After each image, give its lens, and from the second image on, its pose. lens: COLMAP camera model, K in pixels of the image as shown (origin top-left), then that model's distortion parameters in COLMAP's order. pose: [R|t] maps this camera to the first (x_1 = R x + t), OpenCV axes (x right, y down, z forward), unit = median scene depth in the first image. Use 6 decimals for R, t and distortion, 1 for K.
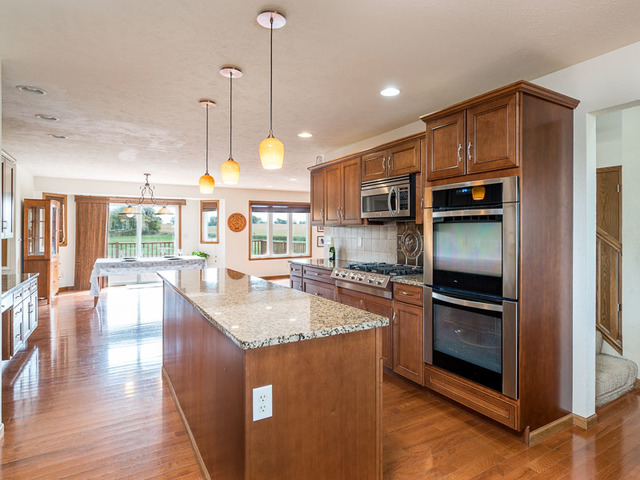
lens RADIAL K [[384.1, 0, 319.3], [0, 384.1, 231.3], [0, 0, 1]] dist [0.006284, 0.001550]
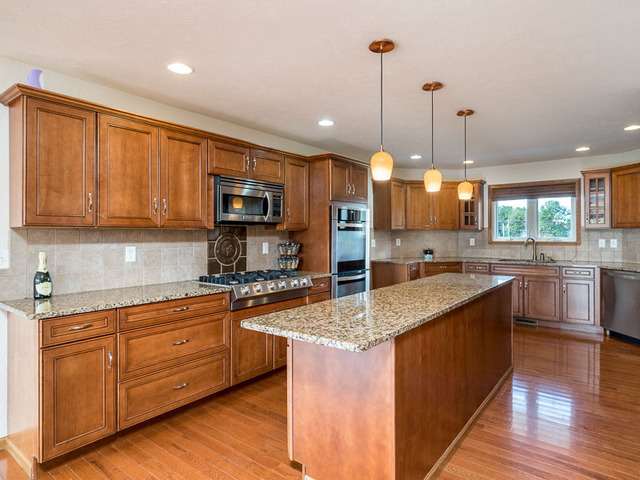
lens RADIAL K [[384.1, 0, 319.3], [0, 384.1, 231.3], [0, 0, 1]] dist [0.006284, 0.001550]
pose [[-0.398284, 0.006148, 0.917242, -0.803619], [0.002516, 0.999981, -0.005610, -0.008015], [-0.917259, 0.000074, -0.398292, 1.305936]]
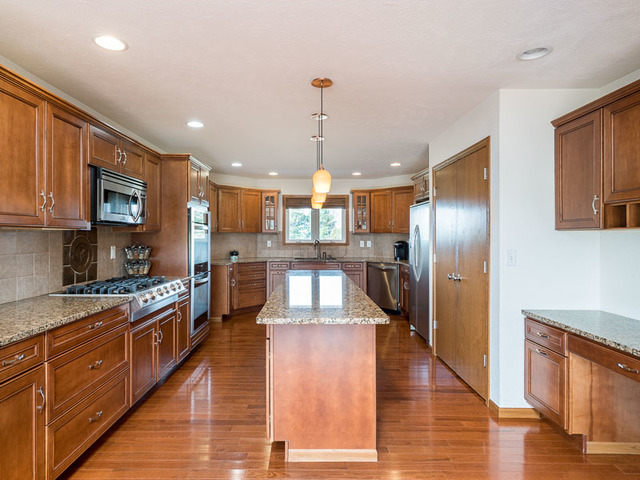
lens RADIAL K [[384.1, 0, 319.3], [0, 384.1, 231.3], [0, 0, 1]] dist [0.006284, 0.001550]
pose [[-0.874863, 0.003637, 0.484357, -0.639821], [-0.002461, 0.999926, -0.011953, -0.008744], [-0.484364, -0.011649, -0.874789, 1.623399]]
